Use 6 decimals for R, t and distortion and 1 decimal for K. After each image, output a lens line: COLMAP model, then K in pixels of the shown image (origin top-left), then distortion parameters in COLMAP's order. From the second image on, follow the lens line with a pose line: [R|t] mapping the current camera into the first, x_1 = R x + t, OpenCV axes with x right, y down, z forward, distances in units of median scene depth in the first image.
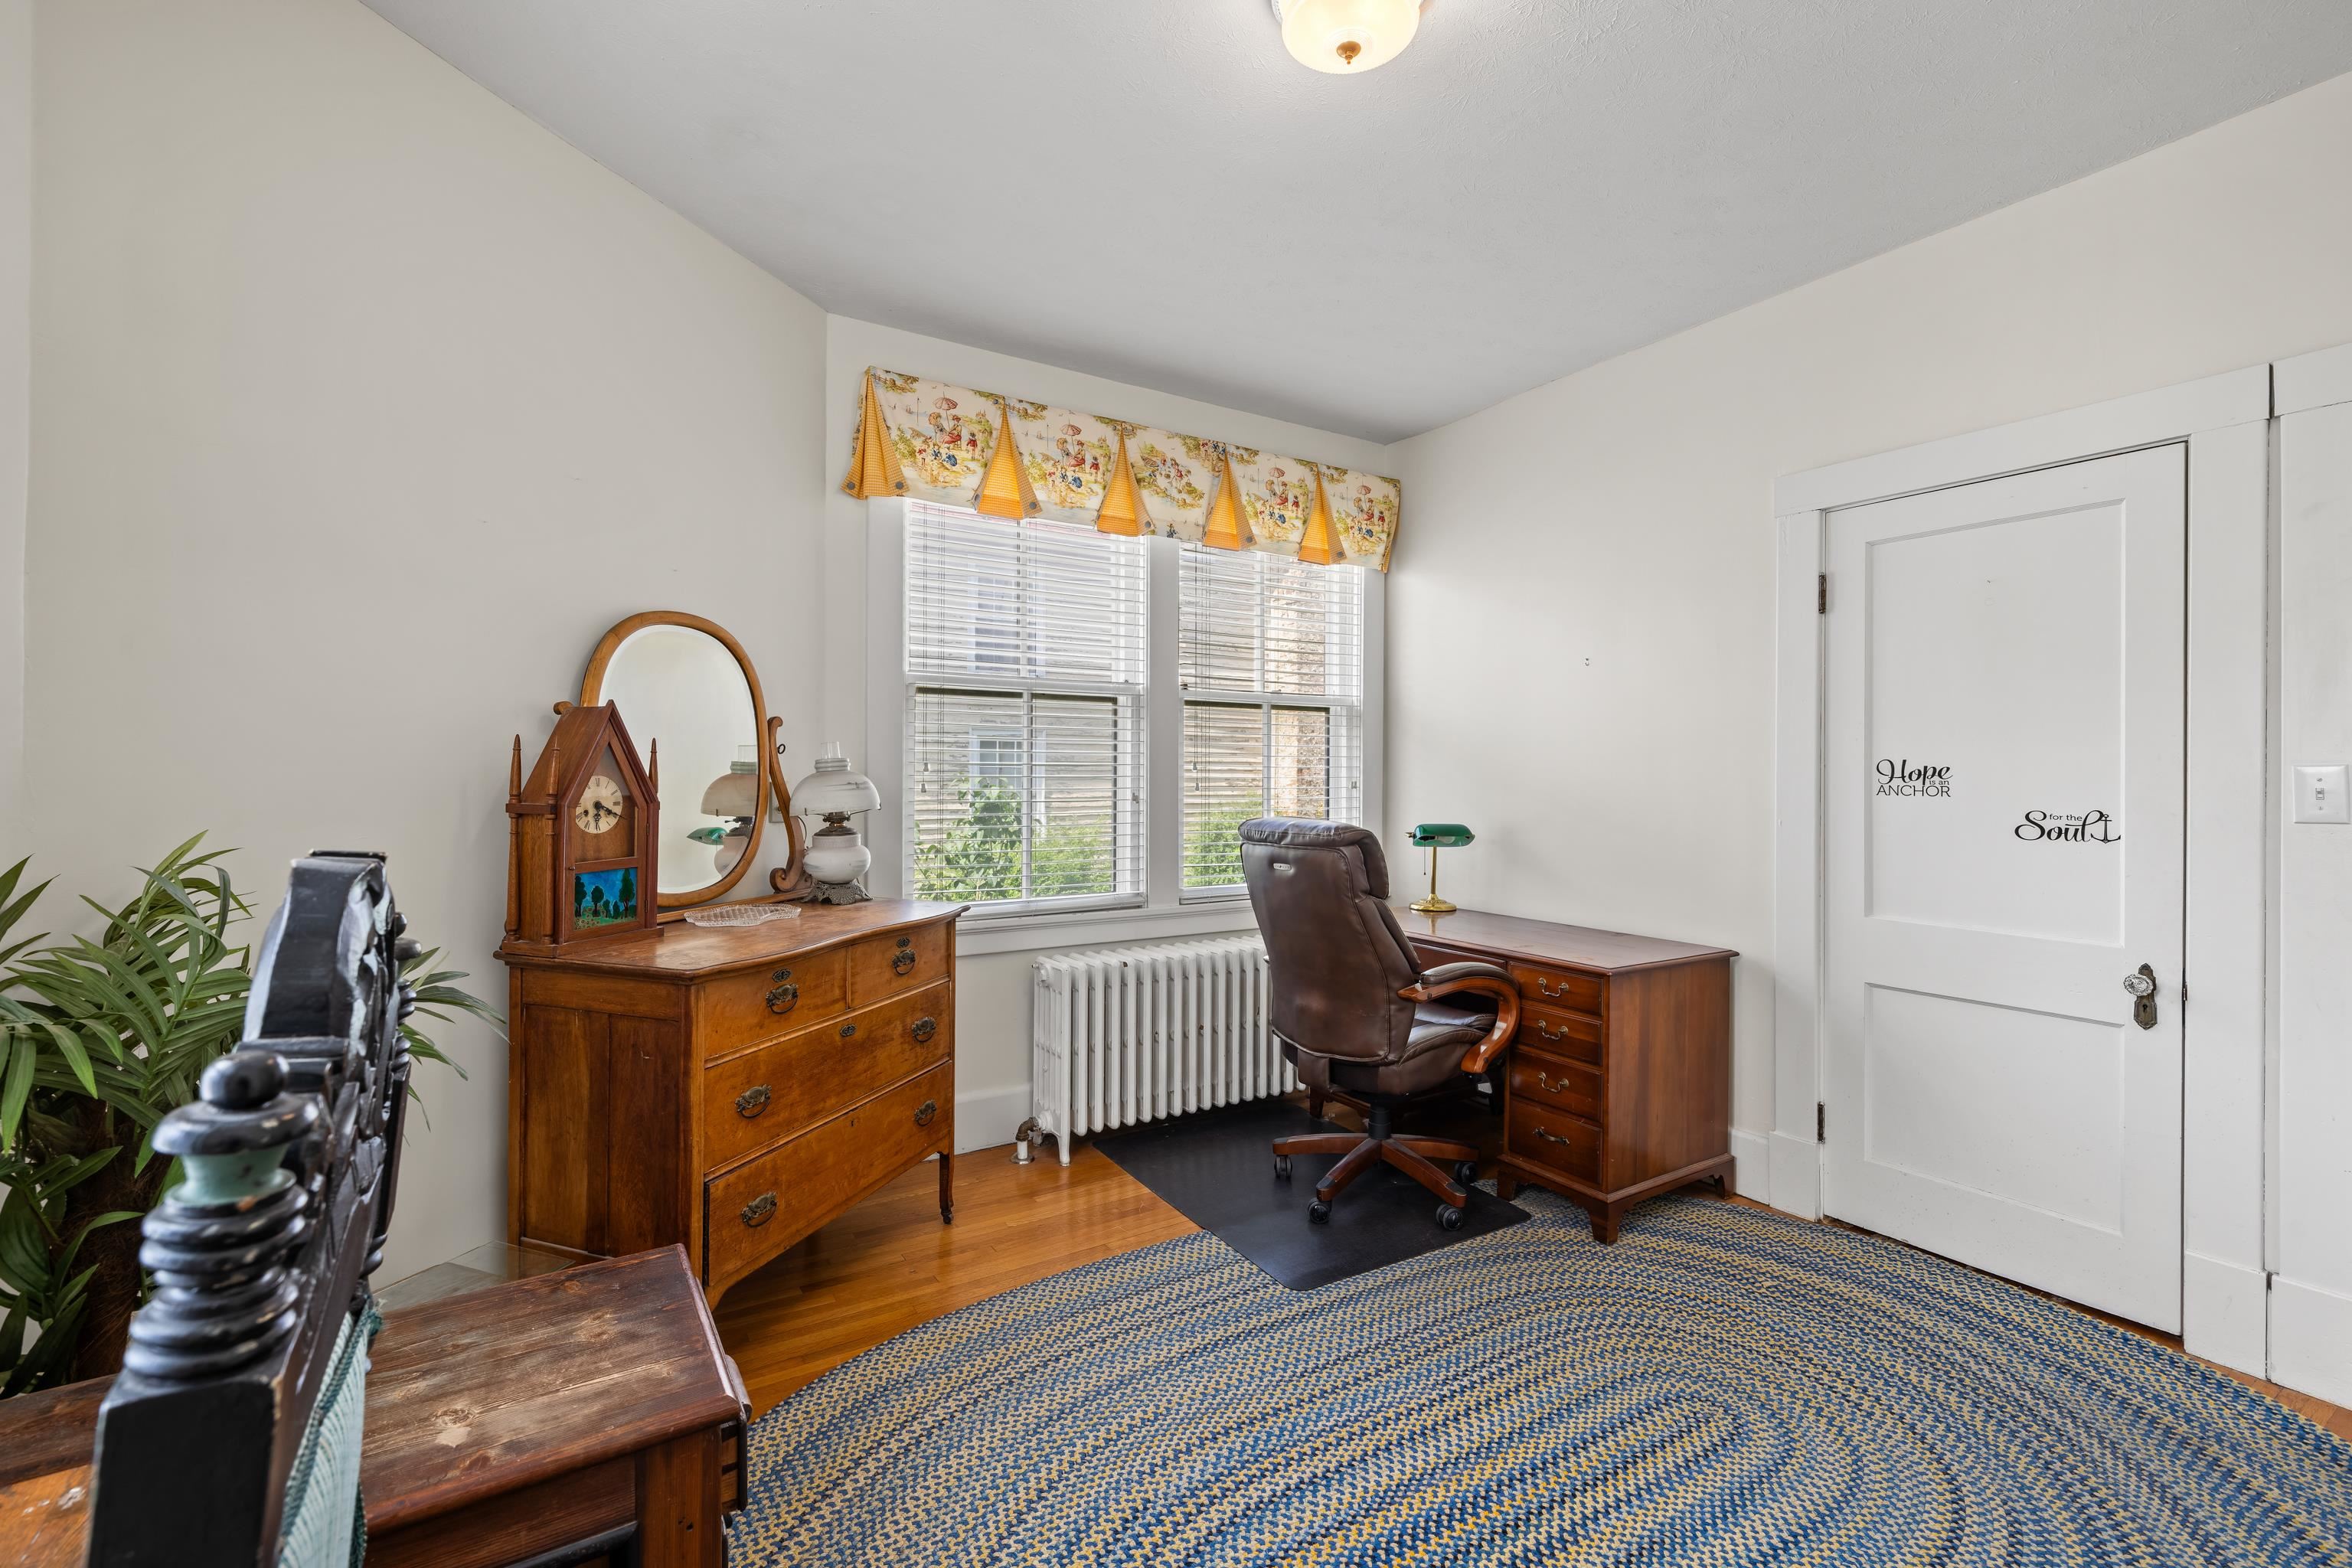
lens RADIAL K [[1013.8, 0, 1175.3], [0, 1013.8, 750.5], [0, 0, 1]] dist [0.000690, 0.000226]
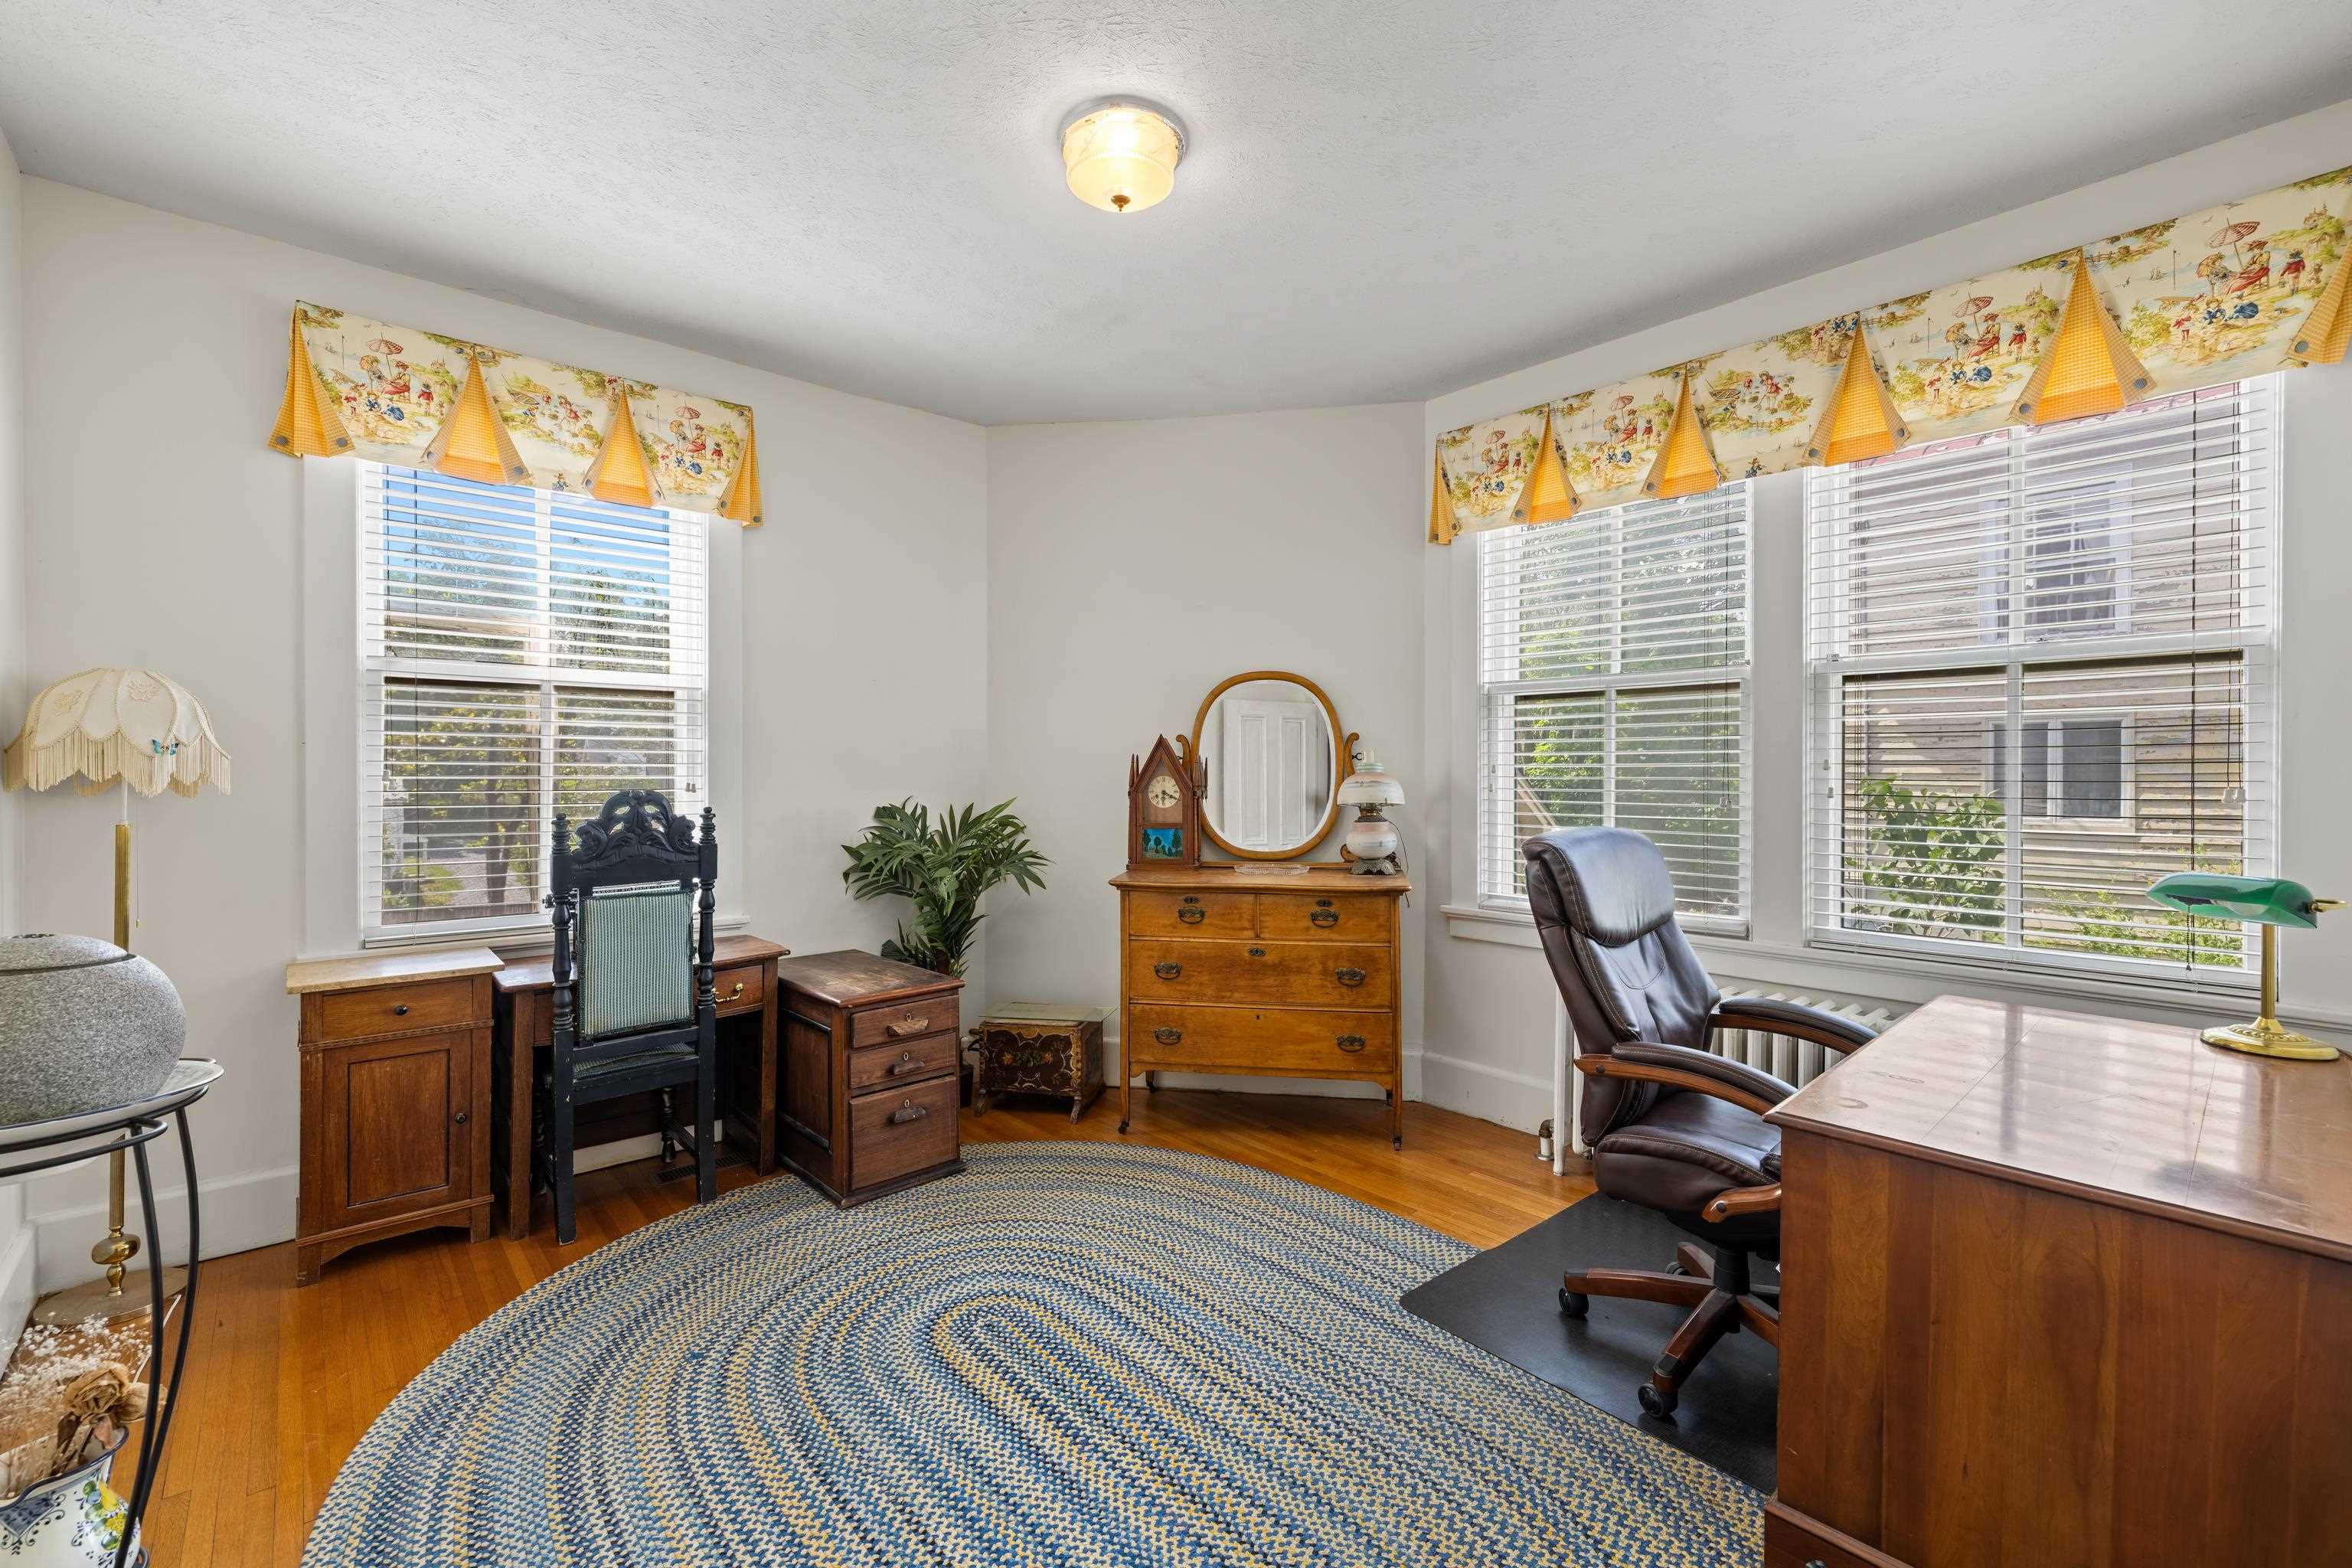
lens RADIAL K [[1003.7, 0, 1177.4], [0, 1003.7, 772.2], [0, 0, 1]] dist [-0.001236, 0.000215]
pose [[0.163335, -0.007466, -0.986542, 0.899543], [0.017116, 0.999842, -0.004733, 0.020798], [0.986422, -0.016112, 0.163437, 0.554665]]
